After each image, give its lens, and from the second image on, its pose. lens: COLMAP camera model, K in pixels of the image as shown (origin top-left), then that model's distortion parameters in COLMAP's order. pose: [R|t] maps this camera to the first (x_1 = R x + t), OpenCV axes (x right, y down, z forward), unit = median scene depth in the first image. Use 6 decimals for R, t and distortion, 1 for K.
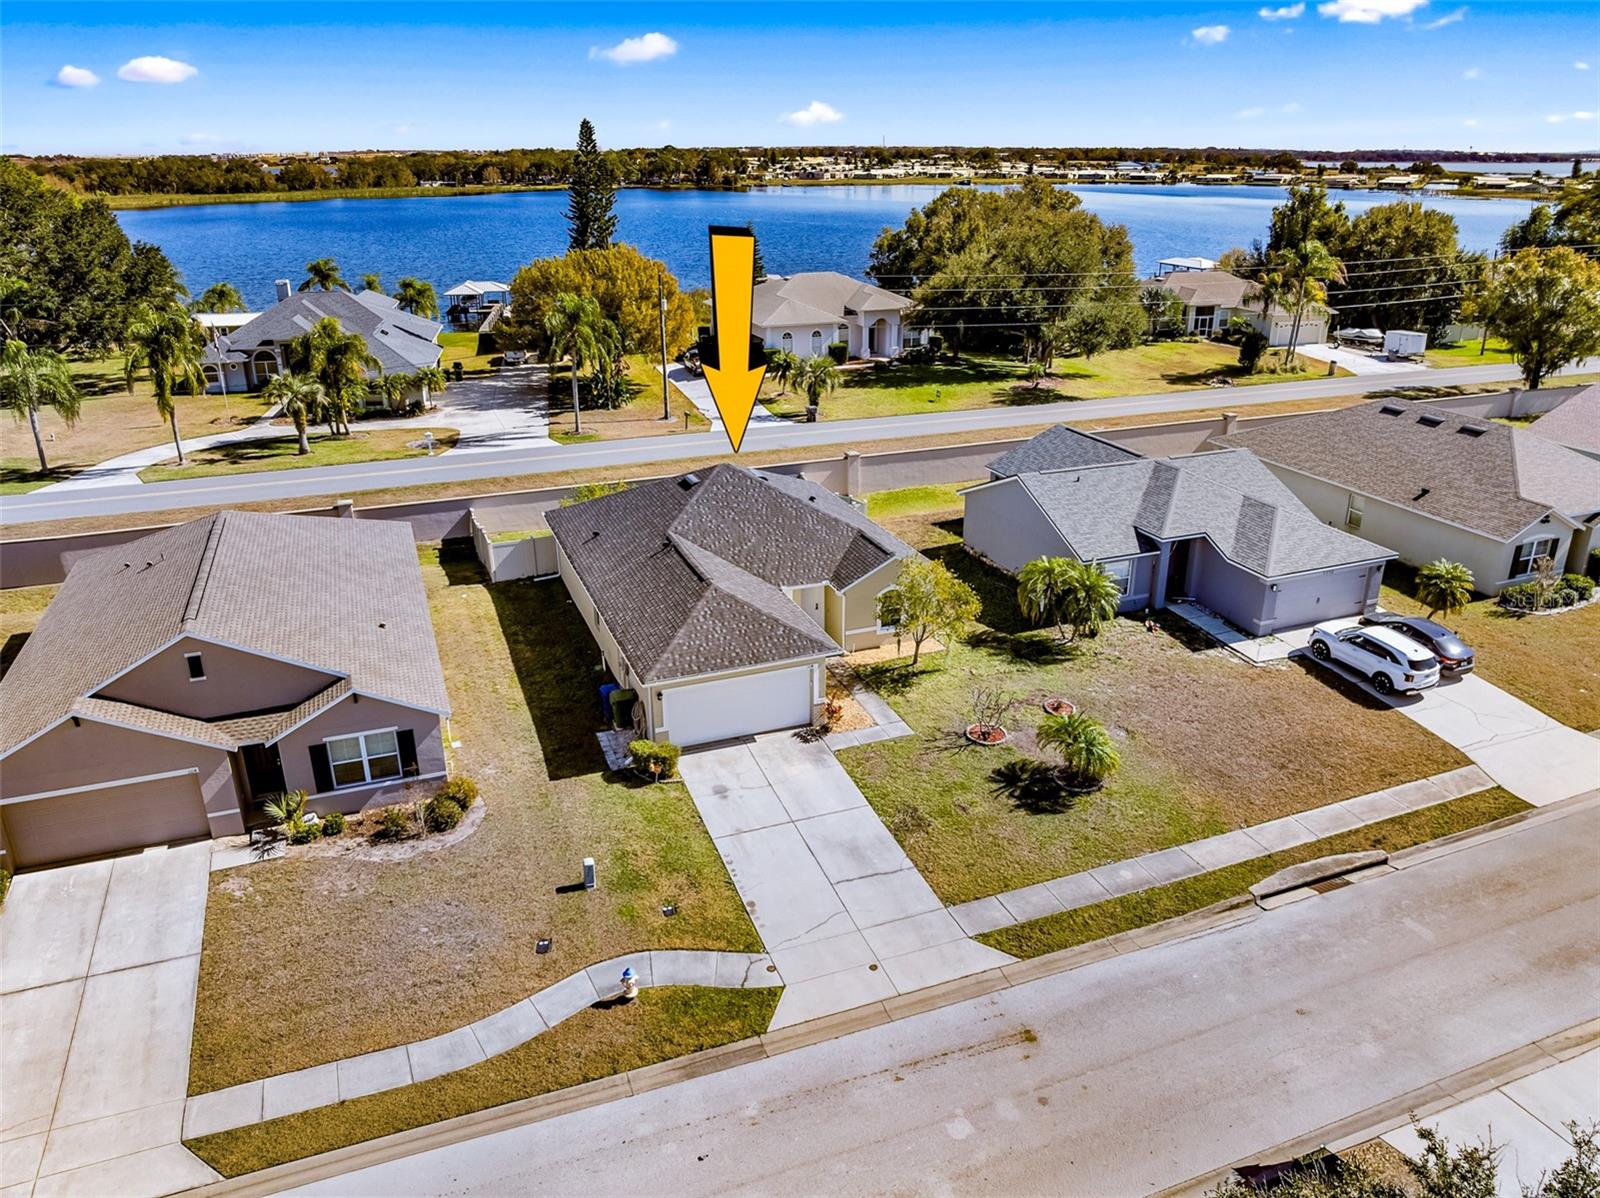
lens RADIAL K [[1124.5, 0, 800.0], [0, 1124.5, 599.0], [0, 0, 1]] dist [-0.033975, 0.002038]
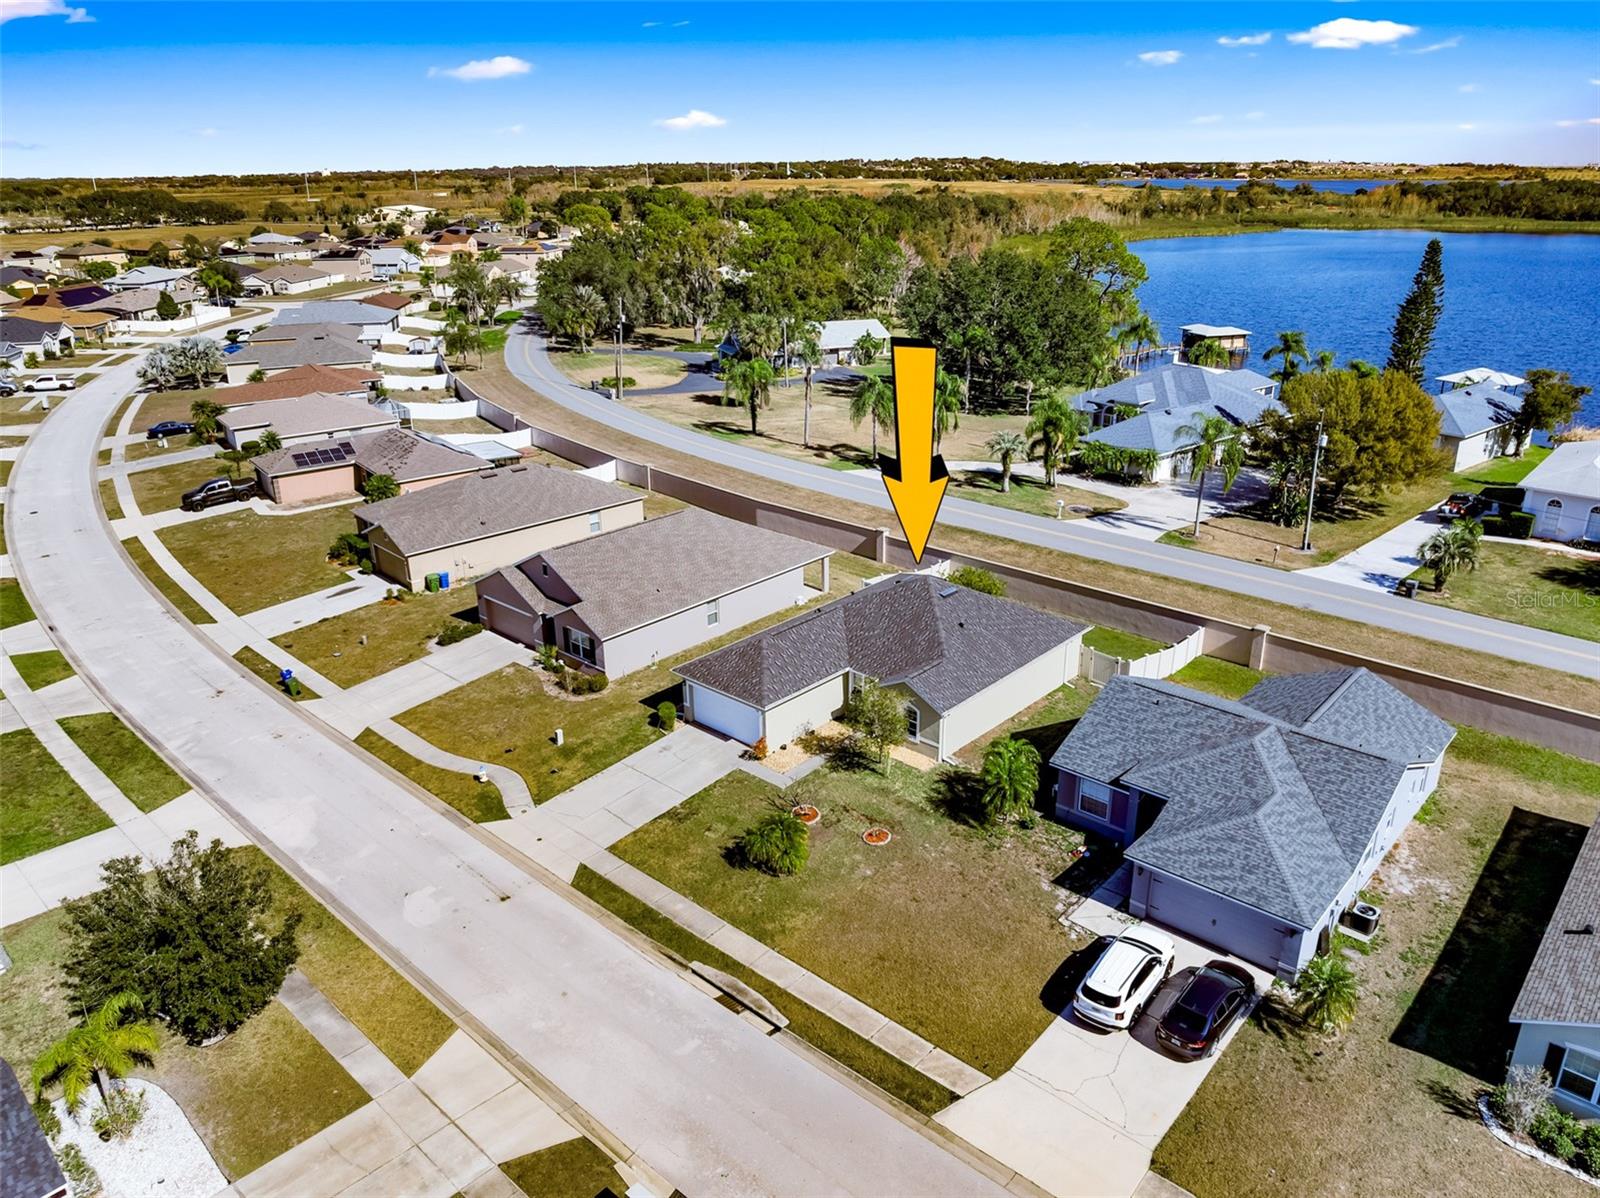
lens RADIAL K [[1137.2, 0, 803.1], [0, 1137.2, 565.4], [0, 0, 1]] dist [-0.029204, -0.002369]
pose [[0.439668, 0.296494, -0.847811, 1.370708], [-0.323280, 0.932917, 0.158607, -0.411028], [0.837963, 0.204346, 0.506025, 0.302567]]
